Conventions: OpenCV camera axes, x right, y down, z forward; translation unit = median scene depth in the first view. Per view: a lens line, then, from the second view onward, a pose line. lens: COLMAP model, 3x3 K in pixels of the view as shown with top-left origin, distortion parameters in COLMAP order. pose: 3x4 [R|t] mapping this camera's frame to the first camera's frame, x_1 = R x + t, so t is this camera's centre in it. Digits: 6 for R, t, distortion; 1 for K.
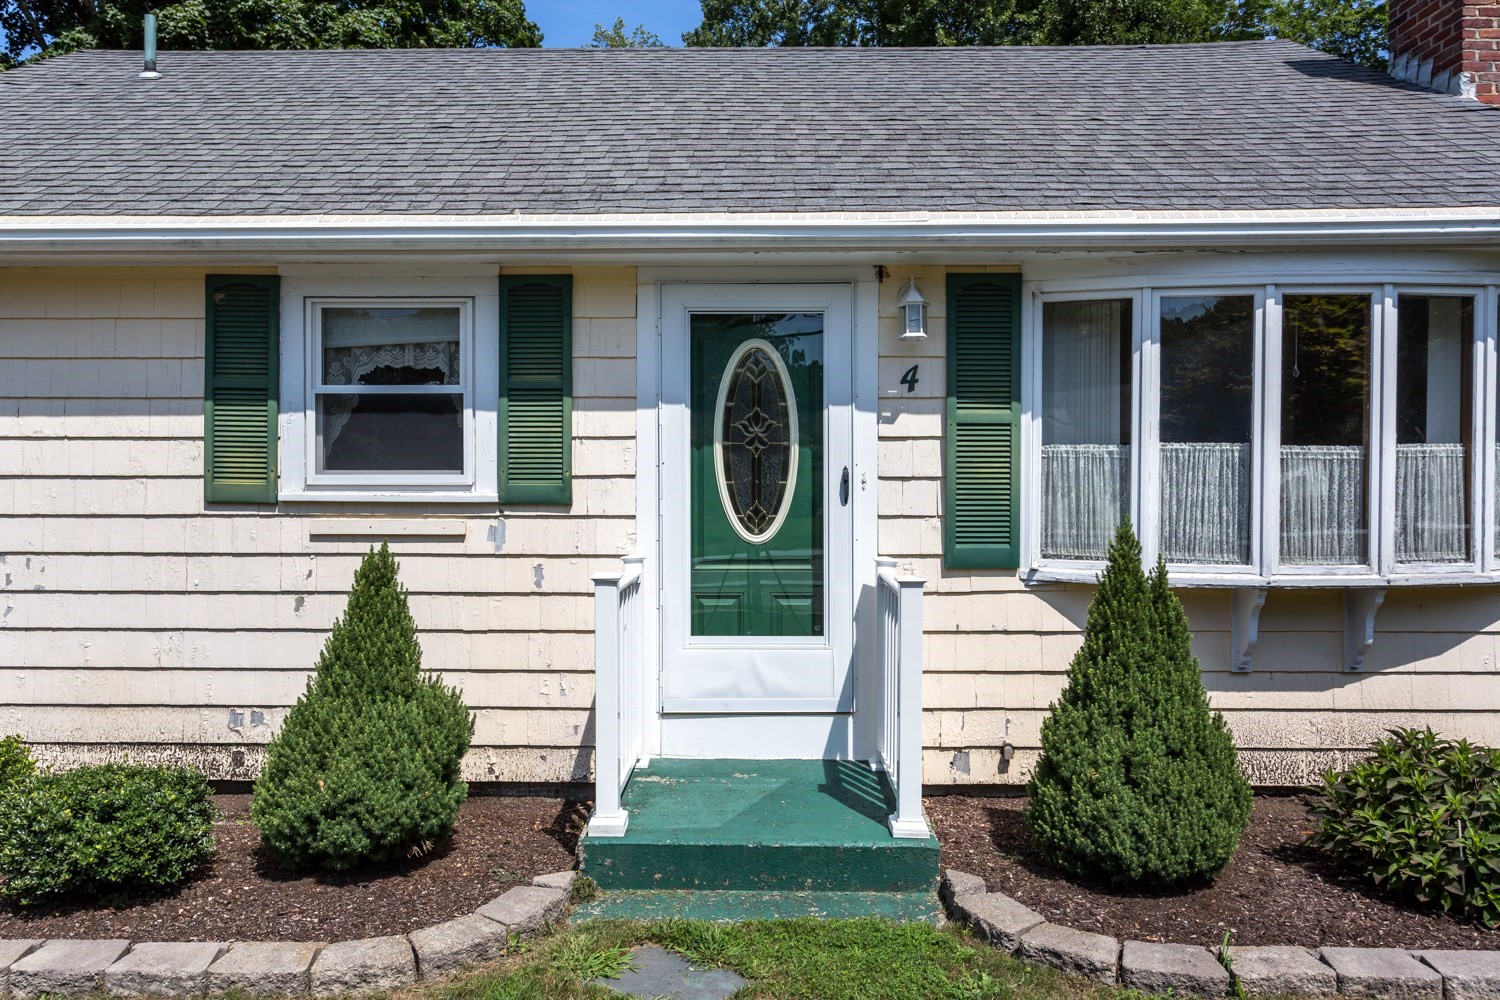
lens RADIAL K [[1071.3, 0, 750.0], [0, 1071.3, 500.0], [0, 0, 1]] dist [0.006563, -0.000232]
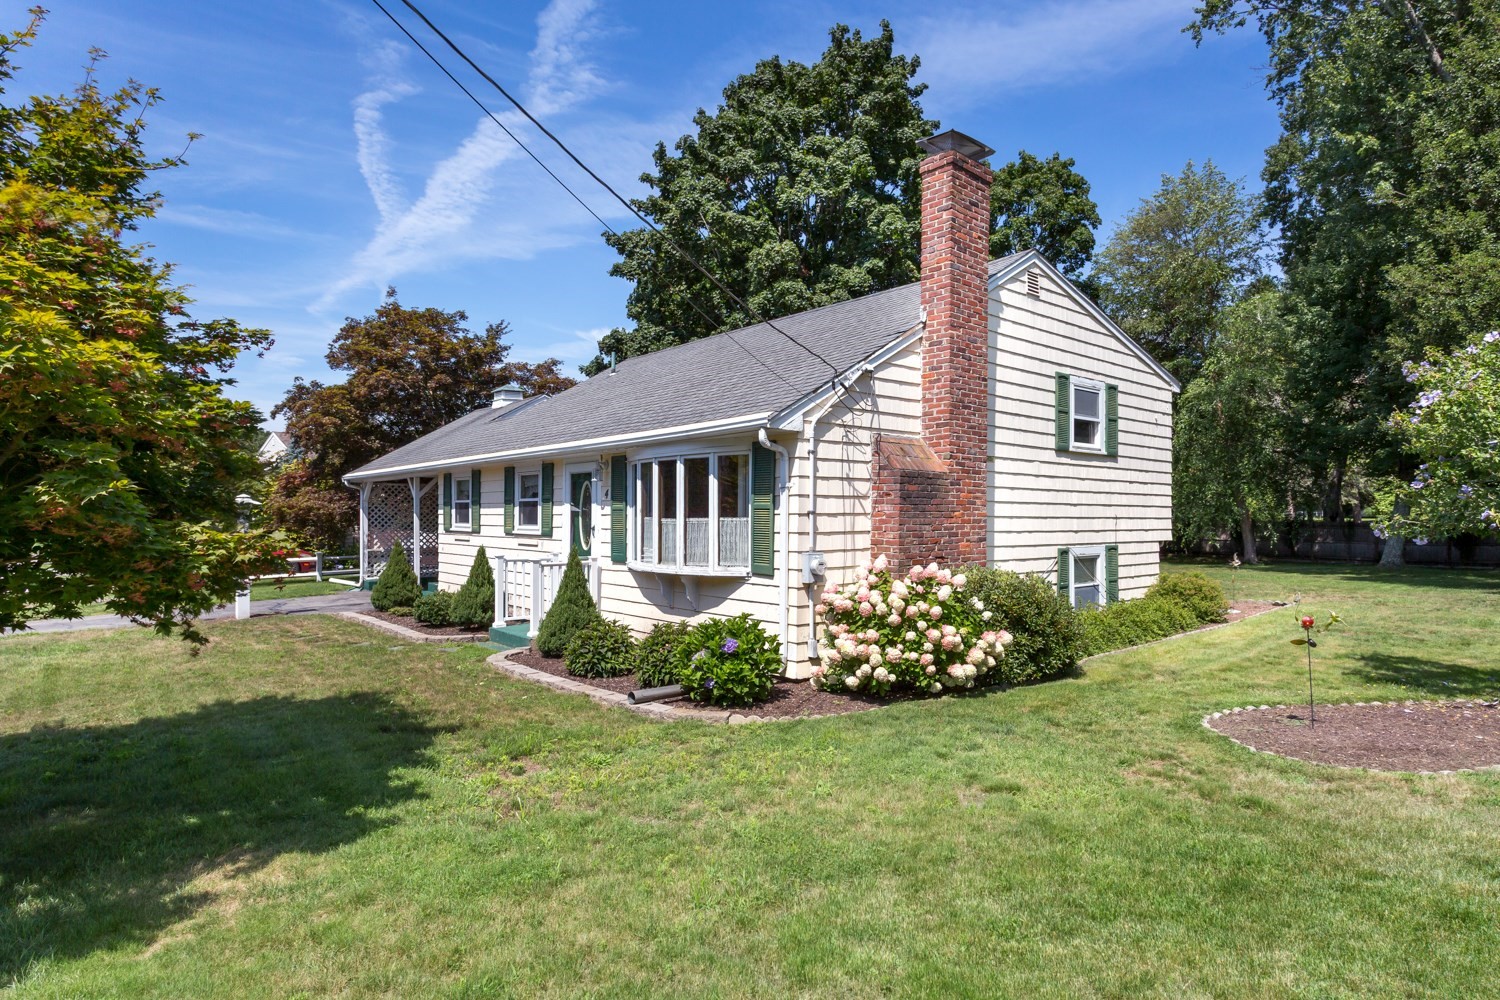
lens RADIAL K [[823.4, 0, 750.0], [0, 823.4, 500.0], [0, 0, 1]] dist [-0.001625, -0.000084]
pose [[0.660476, -0.013588, -0.750724, 2.033469], [-0.014151, 0.999433, -0.030539, -0.035903], [0.750714, 0.030794, 0.659909, -0.152978]]
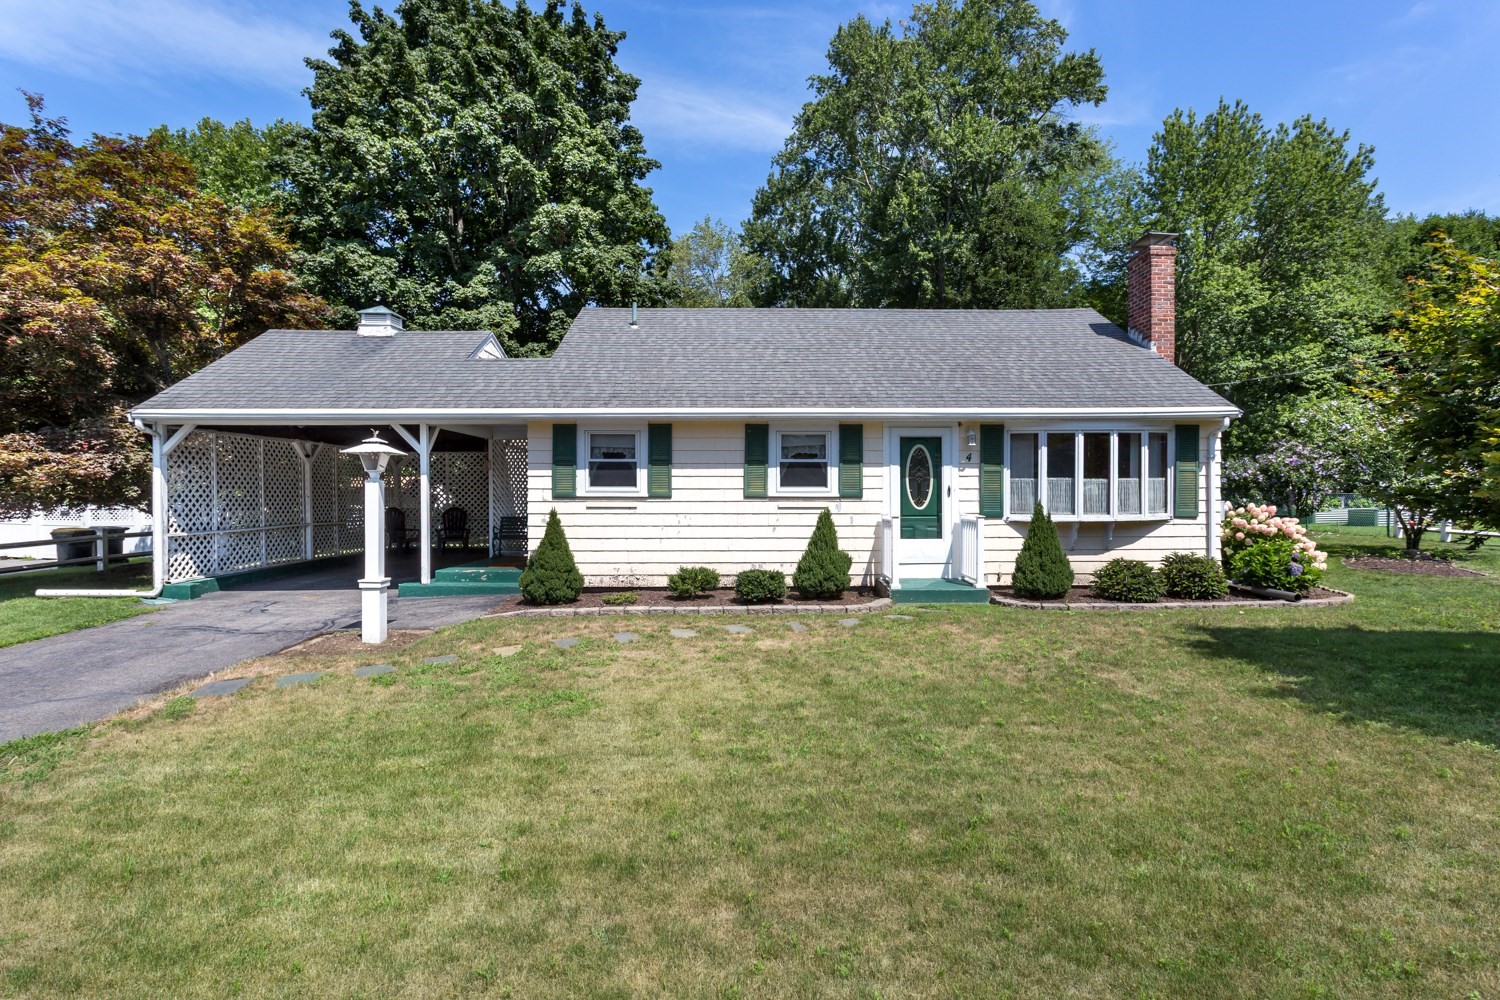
lens RADIAL K [[767.9, 0, 750.0], [0, 767.9, 500.0], [0, 0, 1]] dist [-0.001488, 0.000106]
pose [[0.999764, -0.001536, 0.021663, -0.549210], [0.001764, 0.999943, -0.010535, 0.035694], [-0.021645, 0.010570, 0.999710, -1.262041]]
